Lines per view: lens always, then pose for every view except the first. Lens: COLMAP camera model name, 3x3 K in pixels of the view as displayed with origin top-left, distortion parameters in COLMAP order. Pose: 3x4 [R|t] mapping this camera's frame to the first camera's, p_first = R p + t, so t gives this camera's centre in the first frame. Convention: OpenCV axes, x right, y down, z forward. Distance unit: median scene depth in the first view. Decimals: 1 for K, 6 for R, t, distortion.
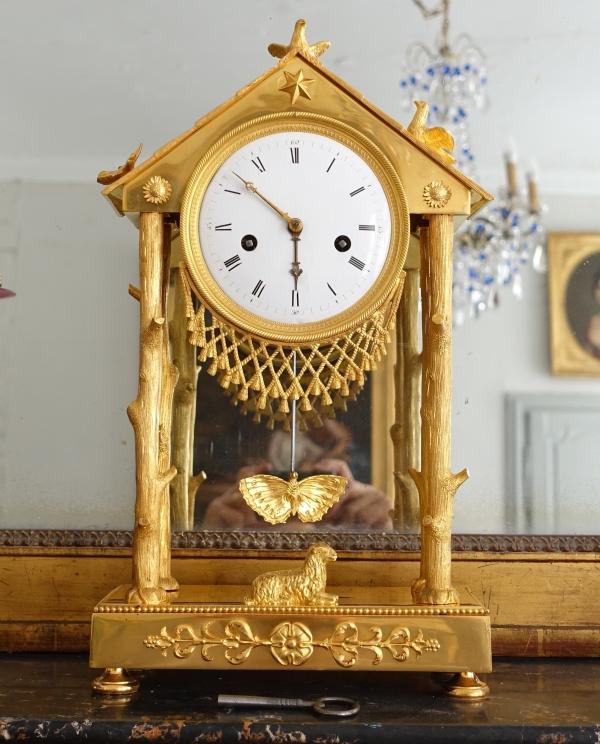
lens RADIAL K [[1386.9, 0, 293.2], [0, 1386.9, 366.7], [0, 0, 1]] dist [-0.048866, 0.000000]
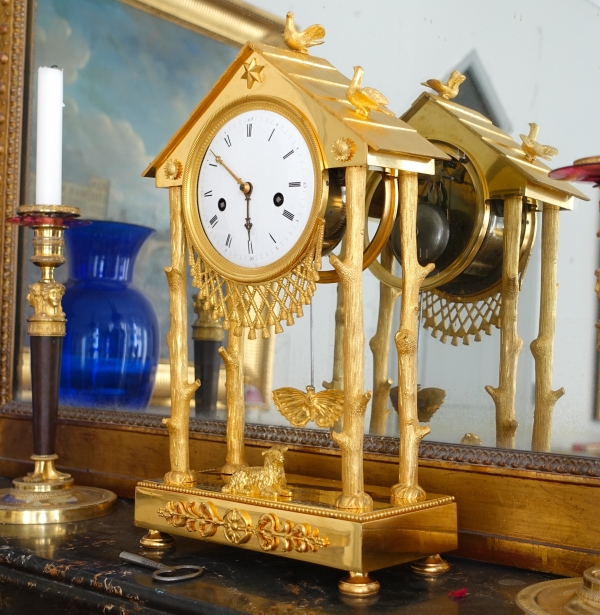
lens RADIAL K [[1138.6, 0, 276.0], [0, 1138.6, 296.9], [0, 0, 1]] dist [0.010214, 0.000000]
pose [[0.734289, -0.015198, -0.678667, 0.700575], [0.034028, 0.999317, 0.014438, -0.018759], [0.677983, -0.033695, 0.734304, 0.270160]]
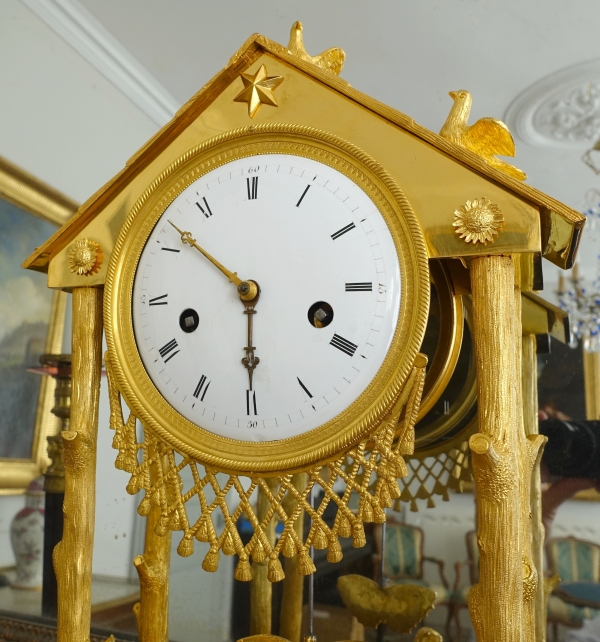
lens RADIAL K [[645.5, 0, 261.4], [0, 645.5, 314.6], [0, 0, 1]] dist [-0.007145, 0.000000]
pose [[0.913338, -0.051792, -0.403895, 0.128958], [0.012372, 0.994950, -0.099606, -0.059763], [0.407014, 0.085977, 0.909366, 0.720767]]
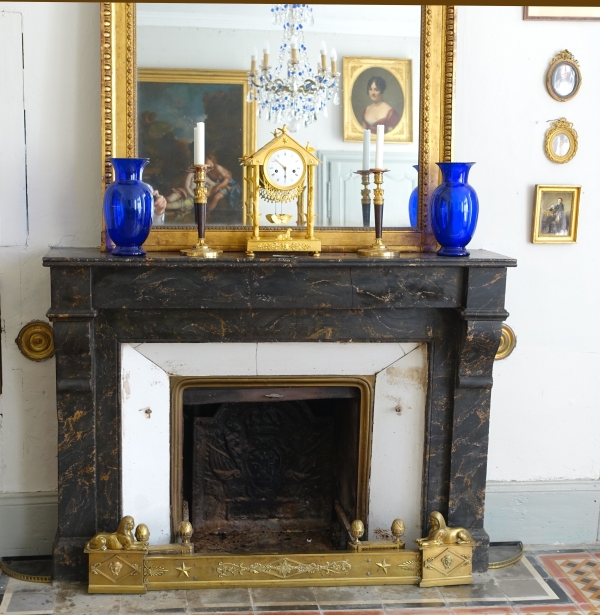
lens RADIAL K [[1138.6, 0, 296.3], [0, 1138.6, 313.1], [0, 0, 1]] dist [0.010214, 0.000000]
pose [[0.990461, -0.014494, 0.137026, -0.553402], [-0.011670, 0.982055, 0.188233, -0.372186], [-0.137295, -0.188036, 0.972519, -3.291407]]
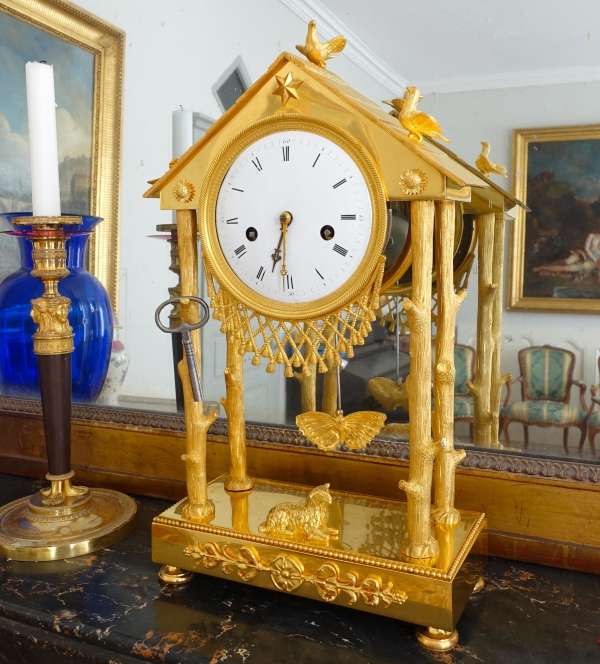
lens RADIAL K [[718.3, 0, 298.7], [0, 718.3, 300.2], [0, 0, 1]] dist [0.009342, 0.000000]
pose [[0.907161, 0.019155, -0.420347, 0.255762], [0.046651, 0.988227, 0.145711, -0.119652], [0.418189, -0.151793, 0.895587, 0.468446]]
